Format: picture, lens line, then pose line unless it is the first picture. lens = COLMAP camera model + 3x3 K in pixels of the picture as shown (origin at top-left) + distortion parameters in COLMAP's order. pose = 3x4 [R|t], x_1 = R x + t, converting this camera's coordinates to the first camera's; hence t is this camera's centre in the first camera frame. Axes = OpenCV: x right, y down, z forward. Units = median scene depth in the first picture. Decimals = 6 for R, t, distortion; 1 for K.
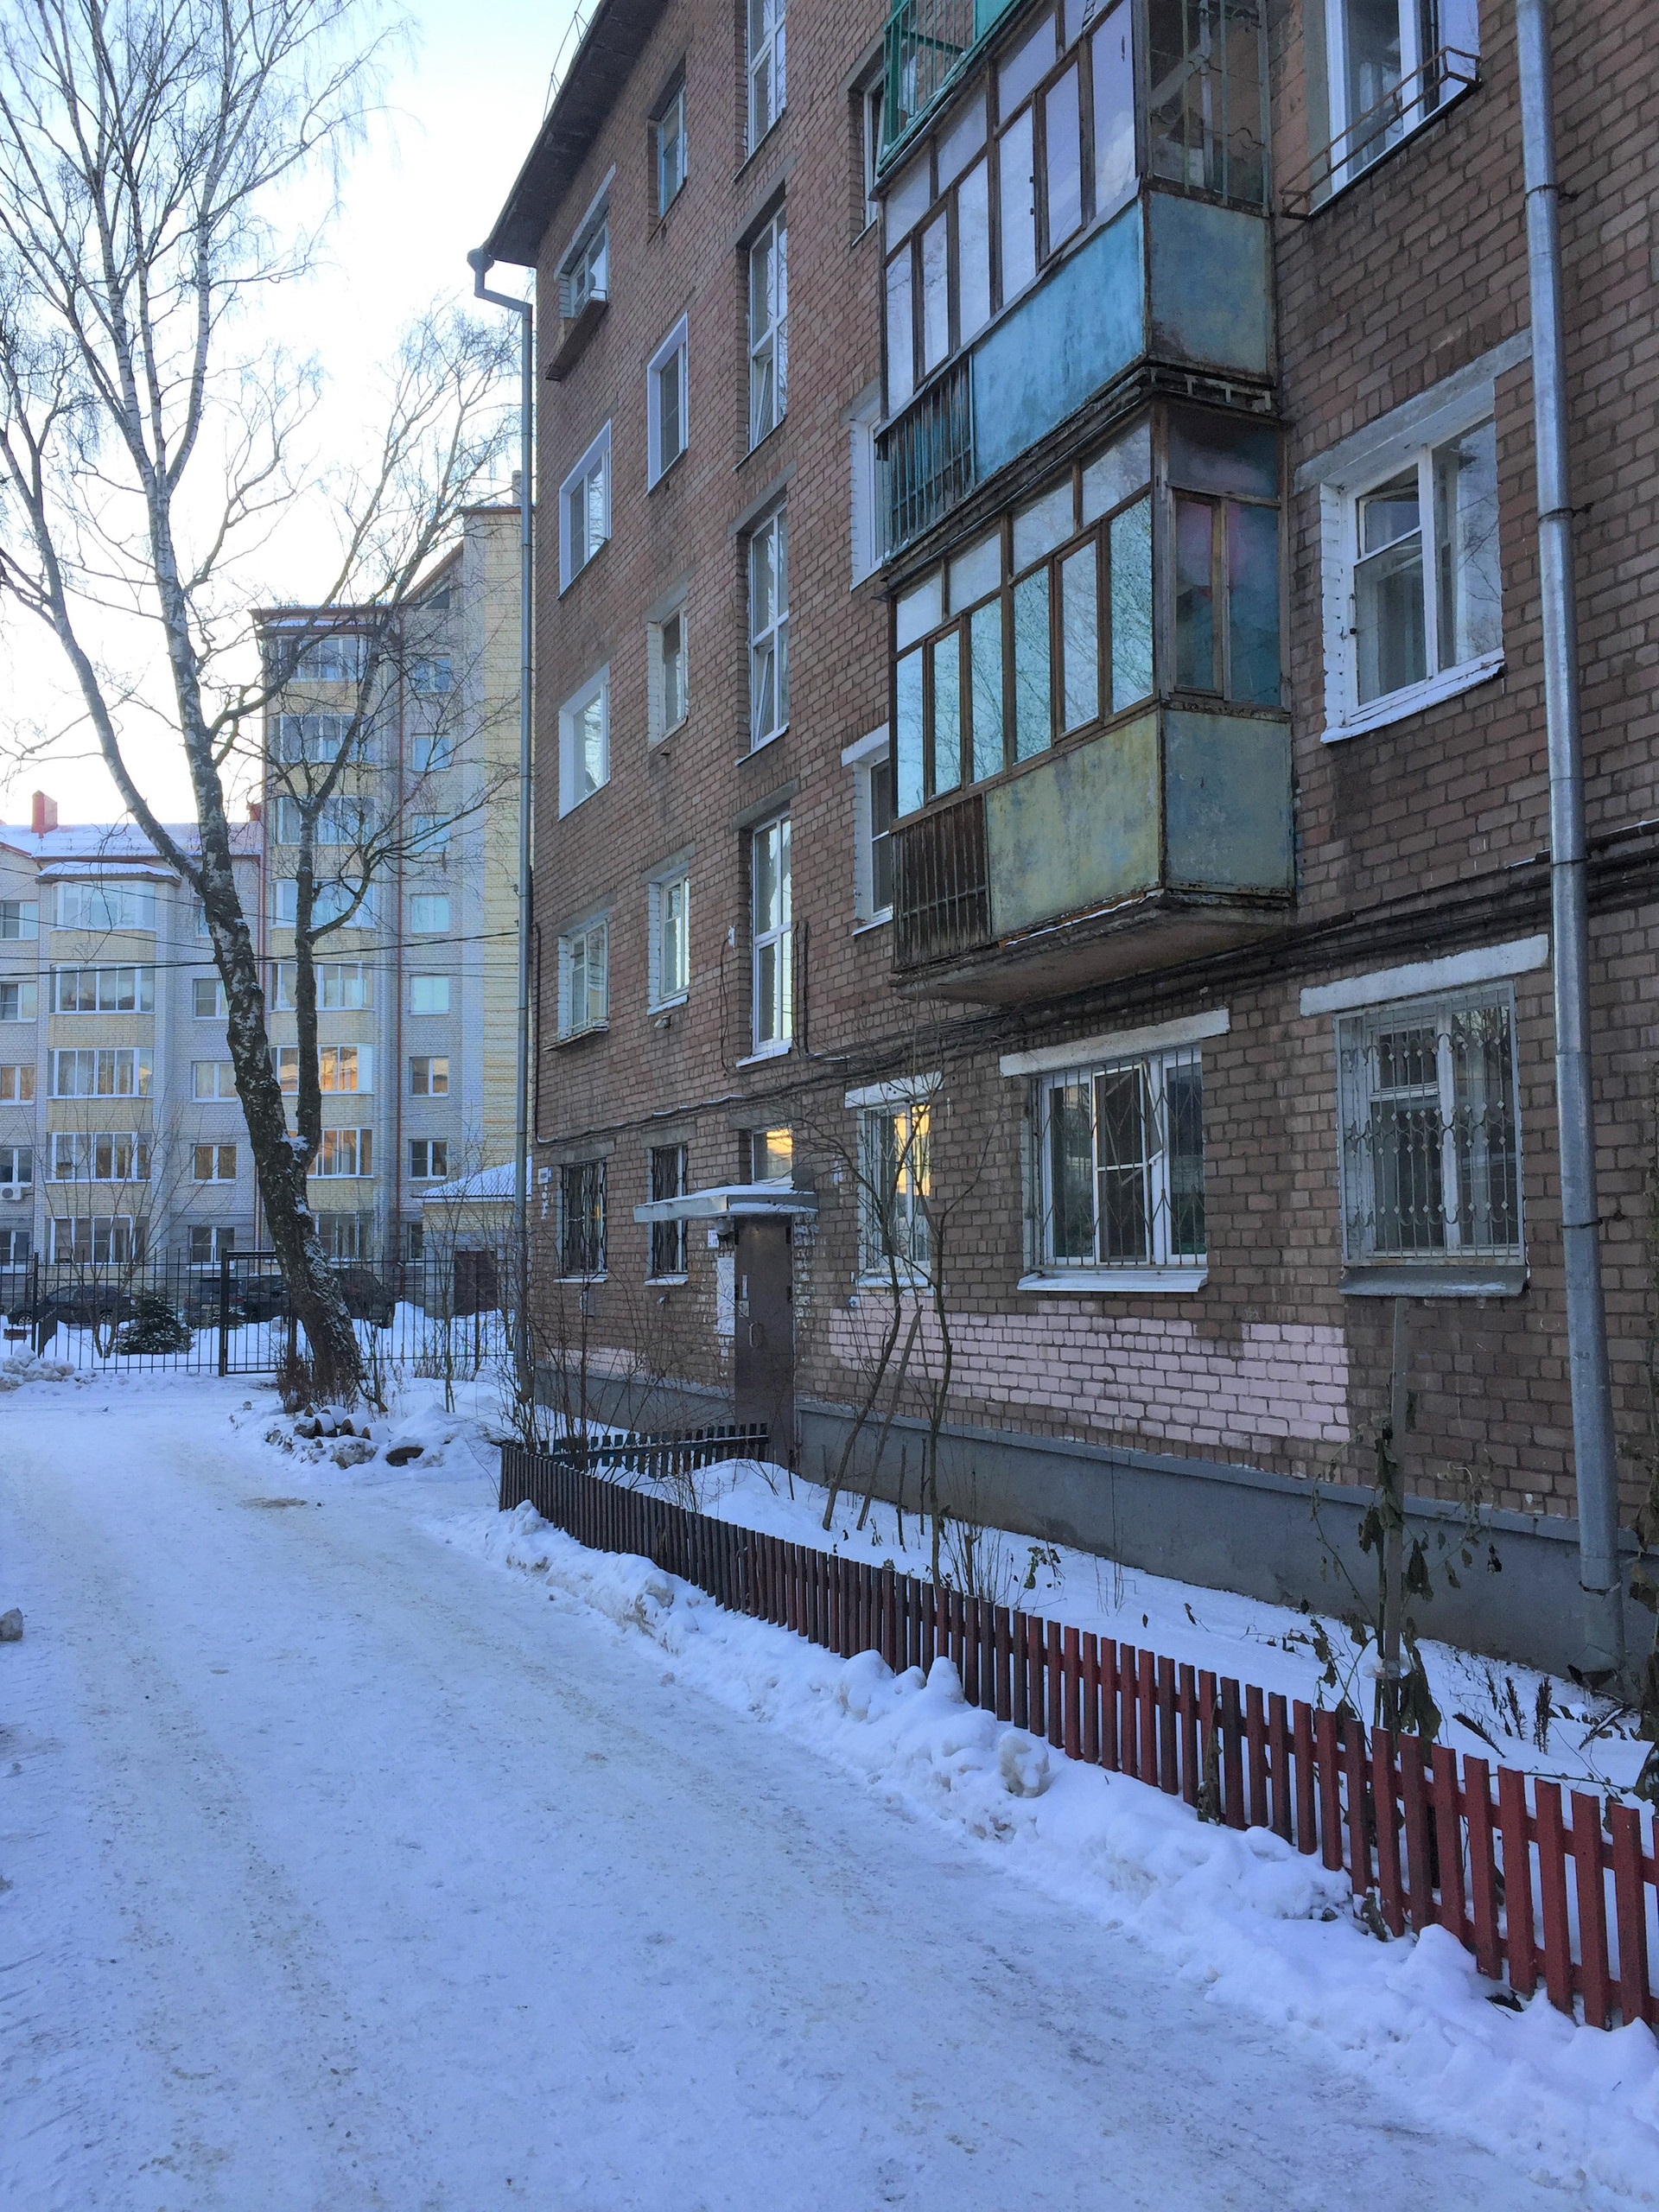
lens RADIAL K [[1891.1, 0, 830.4], [0, 1891.1, 1109.9], [0, 0, 1]] dist [0.055569, -0.067605]
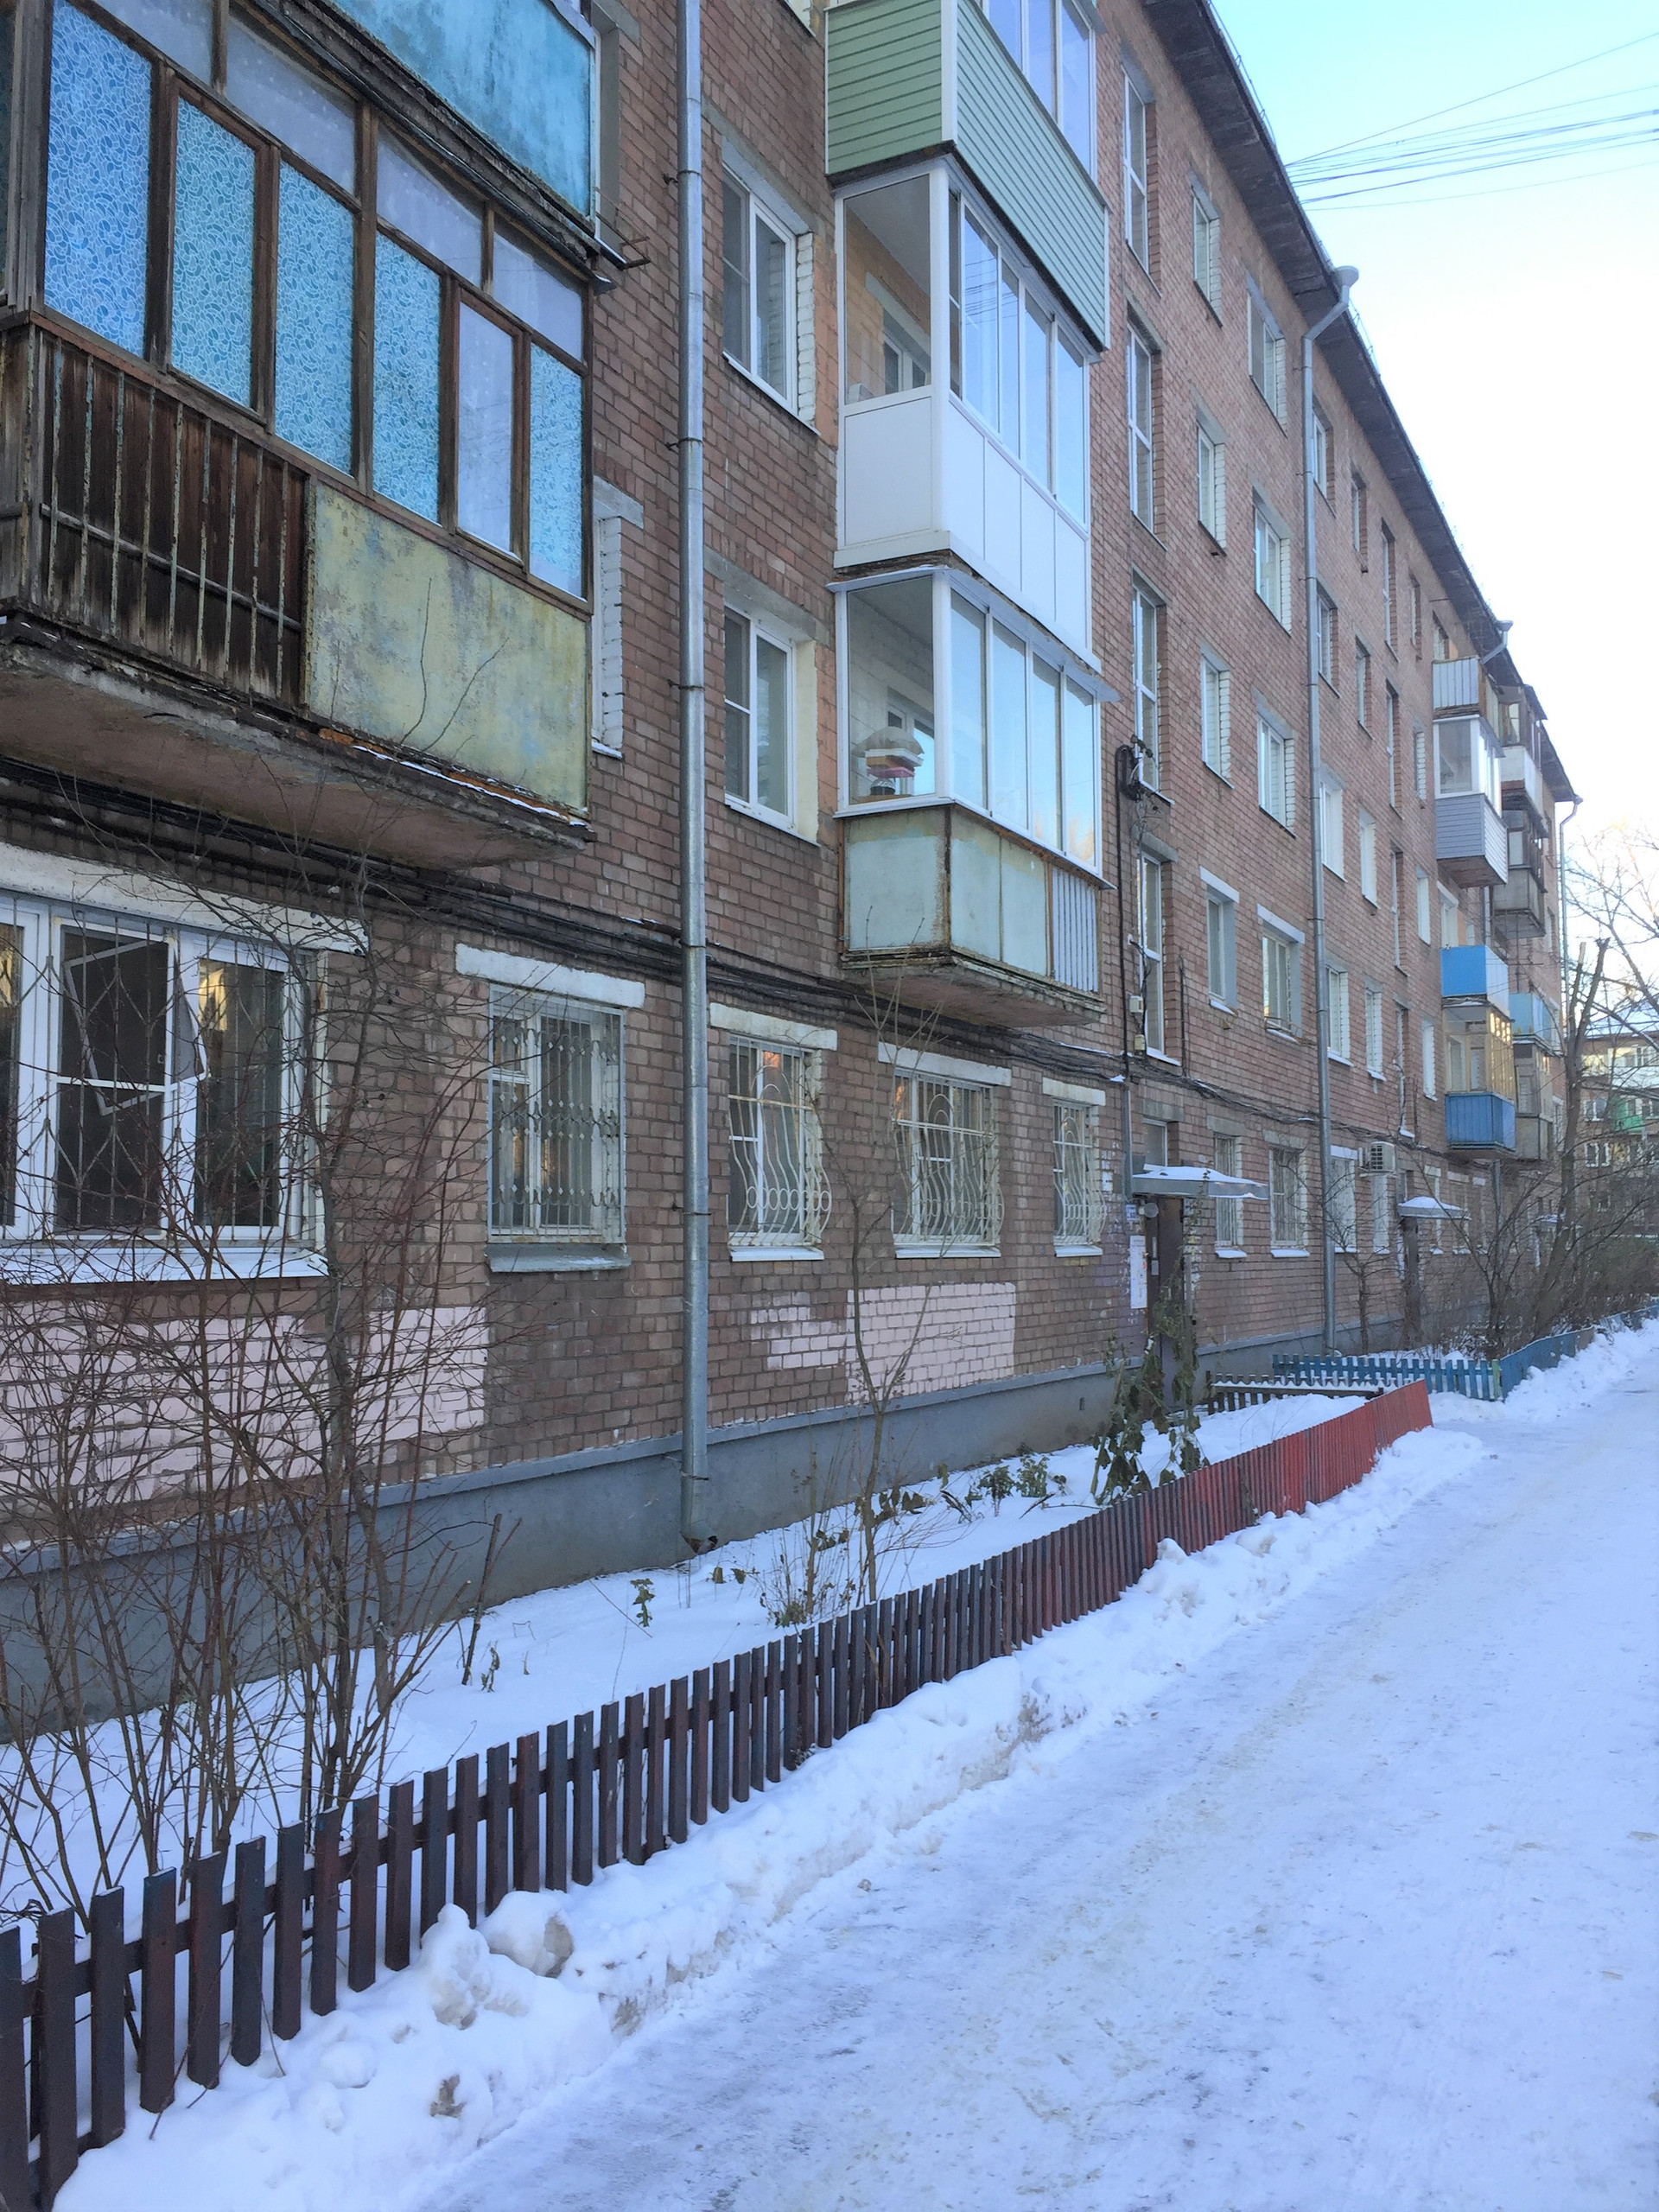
lens RADIAL K [[1891.1, 0, 832.4], [0, 1891.1, 1093.6], [0, 0, 1]] dist [0.055569, -0.067605]
pose [[-0.632972, 0.074215, 0.770609, -0.554823], [-0.055622, 0.988463, -0.140883, 0.124810], [-0.772174, -0.132038, -0.621541, 1.379718]]
